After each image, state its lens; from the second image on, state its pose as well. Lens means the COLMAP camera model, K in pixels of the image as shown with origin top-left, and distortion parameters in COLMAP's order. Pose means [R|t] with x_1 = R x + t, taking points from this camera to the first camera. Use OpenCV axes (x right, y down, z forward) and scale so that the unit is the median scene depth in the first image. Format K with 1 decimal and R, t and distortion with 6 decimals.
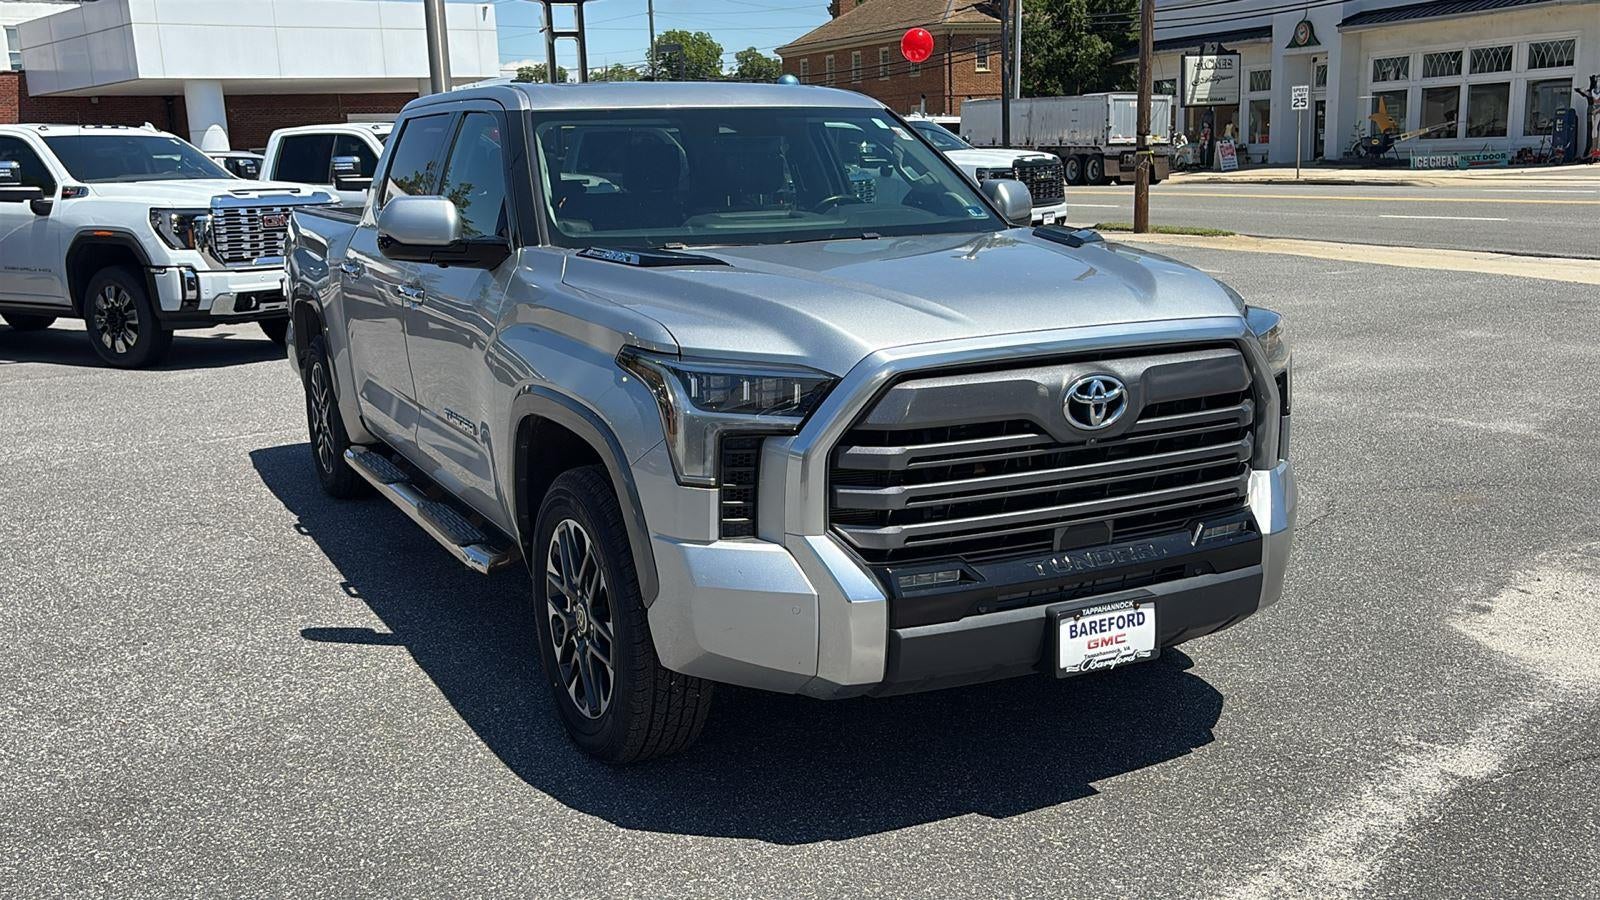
lens RADIAL K [[1526.9, 0, 758.4], [0, 1526.9, 451.6], [0, 0, 1]] dist [0.006977, 0.024545]
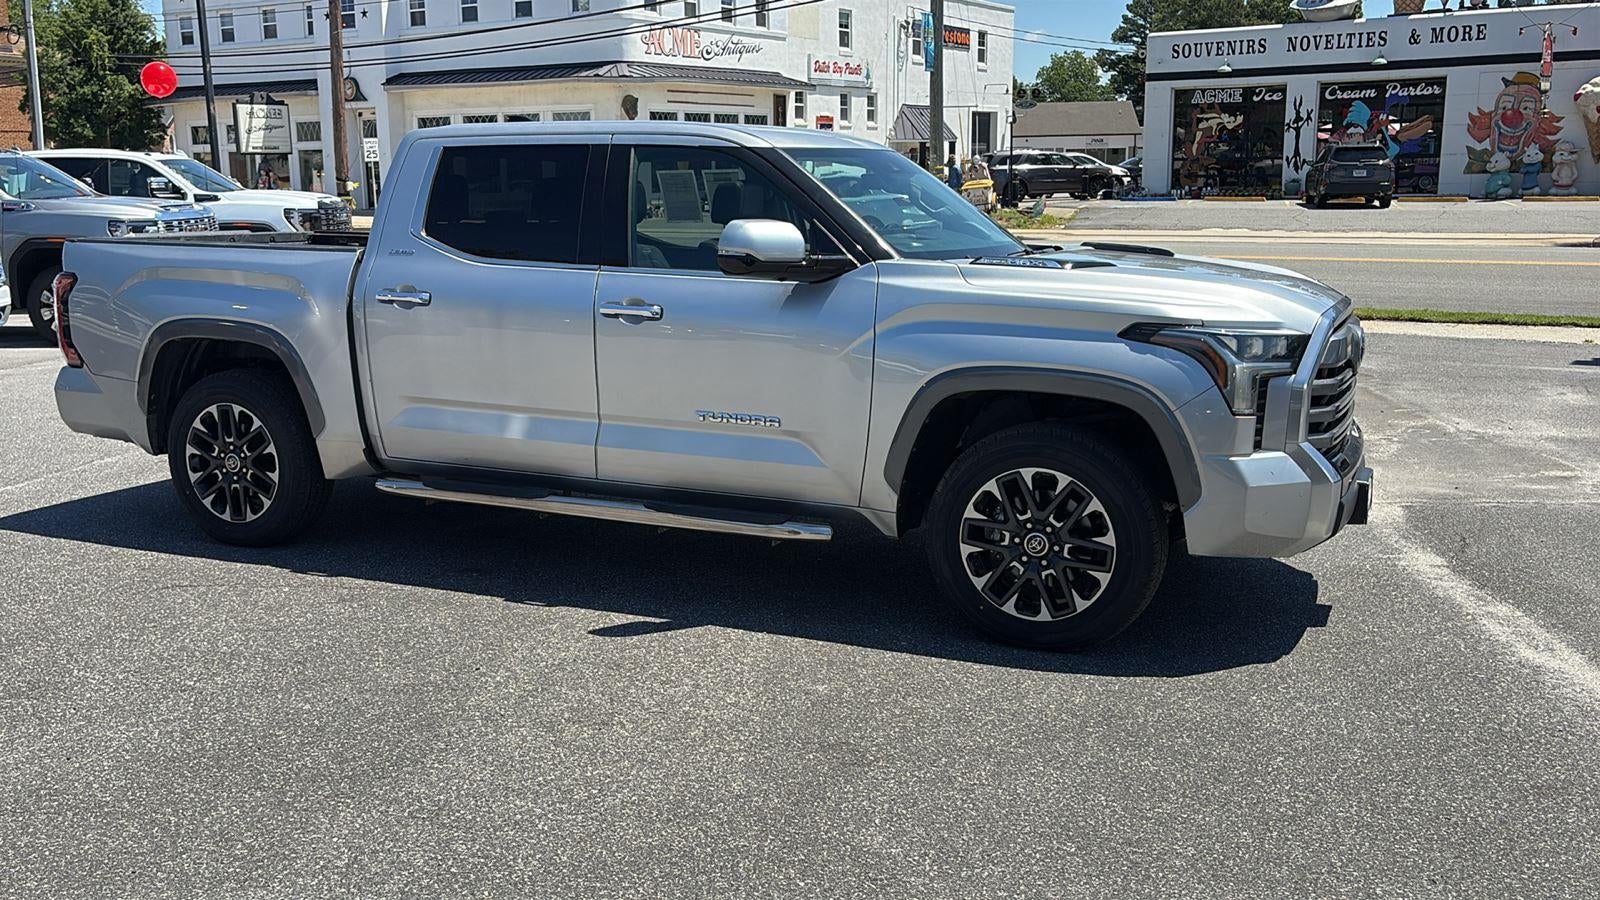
lens RADIAL K [[1495.9, 0, 768.5], [0, 1495.9, 481.9], [0, 0, 1]] dist [0.037137, -0.024413]
pose [[0.777491, -0.099670, 0.620946, -1.020811], [0.105531, 0.994038, 0.027421, -0.001316], [-0.619977, 0.044209, 0.783374, 0.144560]]
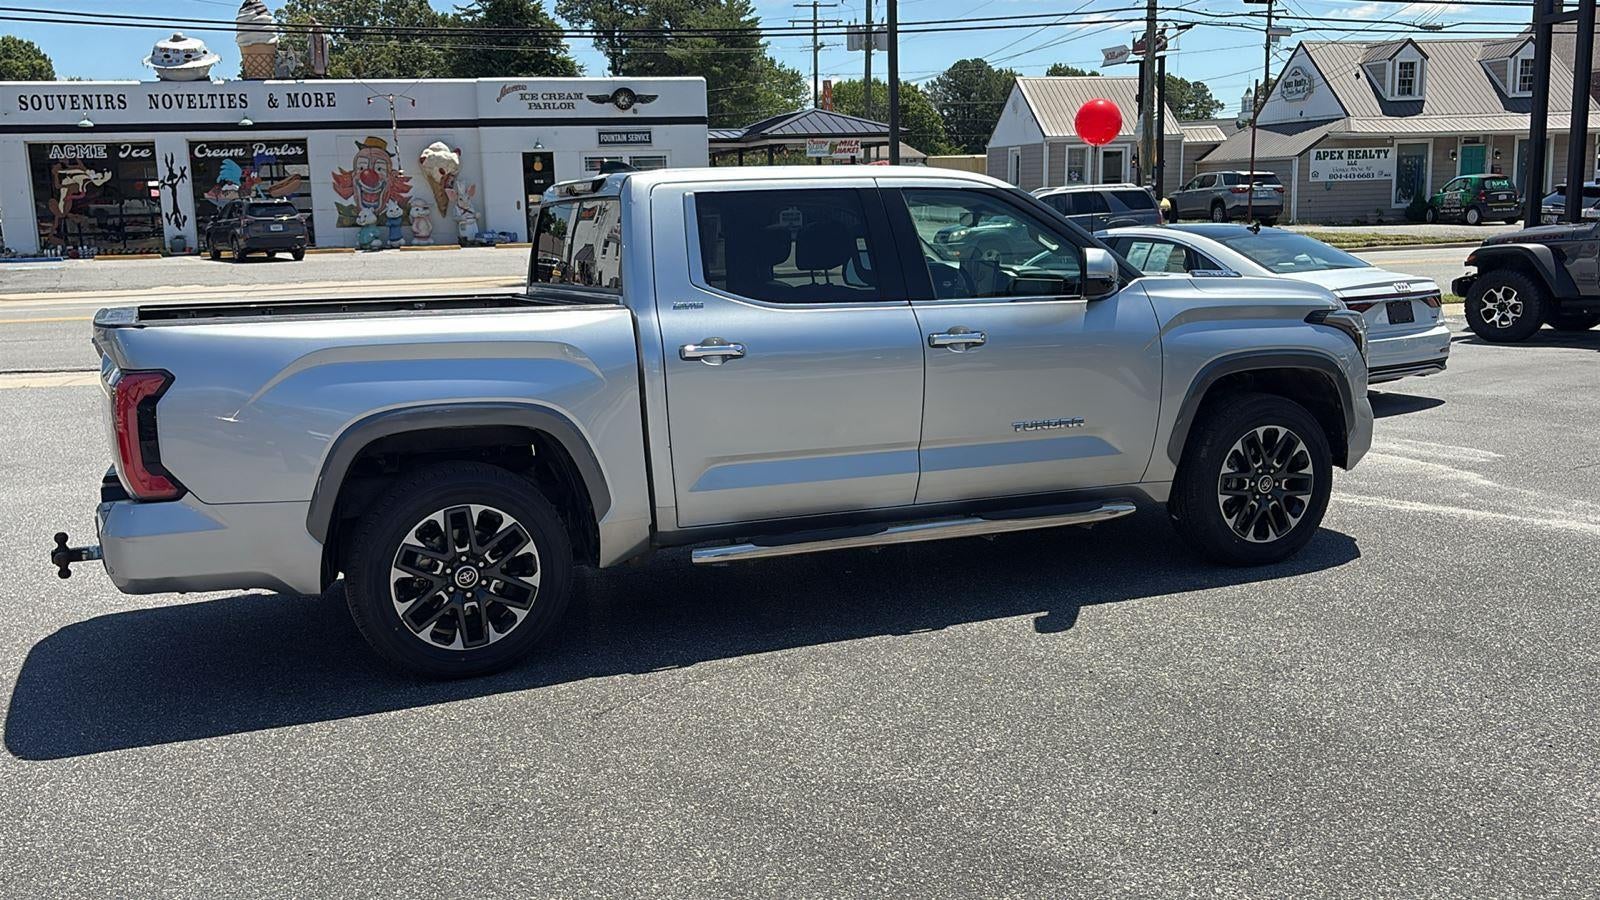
lens RADIAL K [[1488.6, 0, 785.4], [0, 1488.6, 454.7], [0, 0, 1]] dist [0.060199, -0.088968]
pose [[0.048300, -0.131007, 0.990204, -1.705347], [0.221130, 0.968164, 0.117305, -0.225054], [-0.974048, 0.213298, 0.075732, 1.326040]]
